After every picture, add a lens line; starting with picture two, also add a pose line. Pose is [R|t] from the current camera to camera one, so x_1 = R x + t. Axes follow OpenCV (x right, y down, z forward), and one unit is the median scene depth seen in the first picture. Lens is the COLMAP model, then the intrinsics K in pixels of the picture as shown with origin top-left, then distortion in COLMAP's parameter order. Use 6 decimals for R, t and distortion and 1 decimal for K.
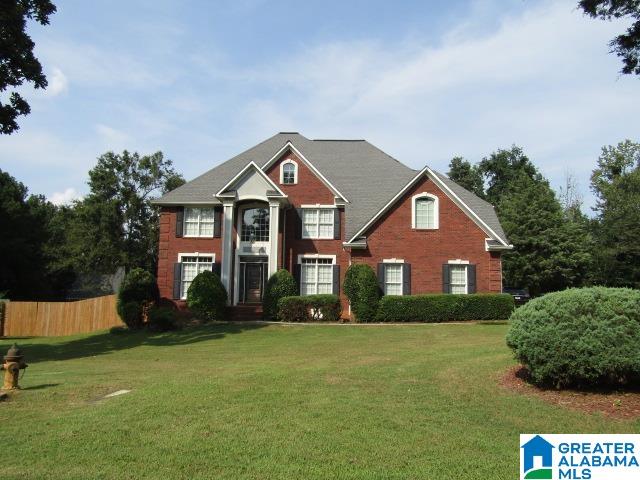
lens RADIAL K [[455.7, 0, 320.0], [0, 455.7, 240.0], [0, 0, 1]] dist [-0.008624, -0.005067]
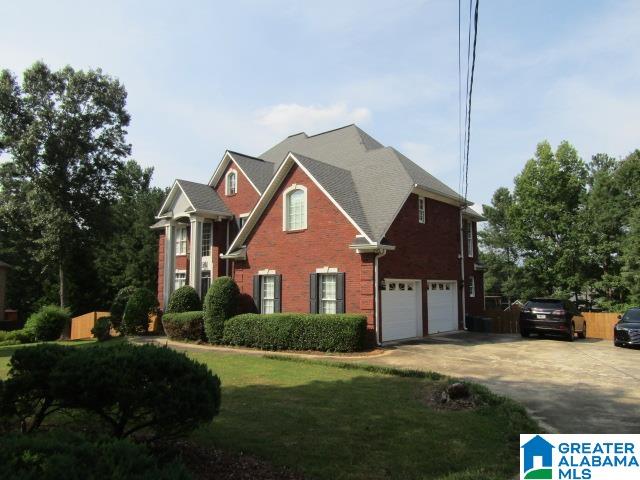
lens RADIAL K [[455.7, 0, 320.0], [0, 455.7, 240.0], [0, 0, 1]] dist [-0.008624, -0.005067]
pose [[0.780293, -0.082924, -0.619892, 0.676838], [0.078291, 0.996325, -0.034731, 0.021414], [0.620494, -0.021432, 0.783918, 0.364180]]
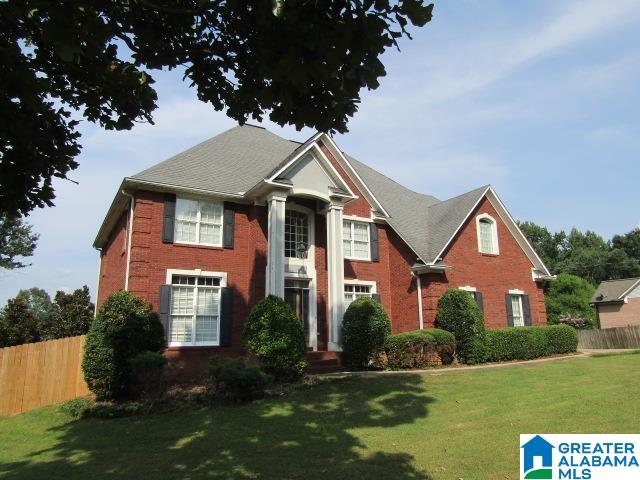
lens RADIAL K [[455.7, 0, 320.0], [0, 455.7, 240.0], [0, 0, 1]] dist [-0.008624, -0.005067]
pose [[0.842771, 0.085297, 0.531471, -0.467862], [-0.030268, 0.993312, -0.111422, 0.052155], [-0.537420, 0.077817, 0.839717, 0.384890]]
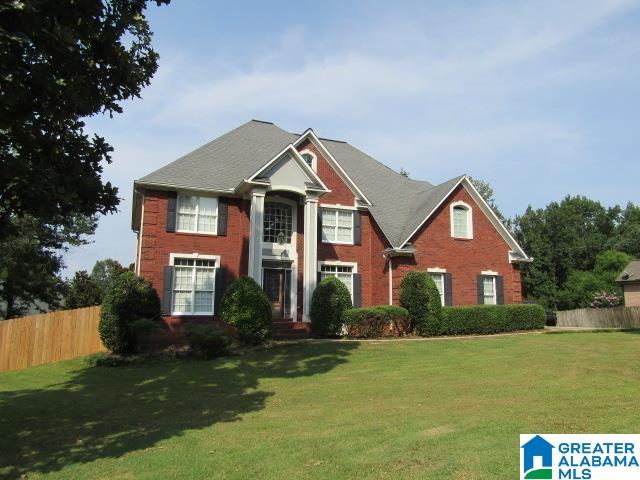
lens RADIAL K [[455.7, 0, 320.0], [0, 455.7, 240.0], [0, 0, 1]] dist [-0.008624, -0.005067]
pose [[0.906458, 0.054470, 0.418768, -0.405329], [-0.038439, 0.998172, -0.046630, 0.032893], [-0.420543, 0.026171, 0.906895, 0.219529]]
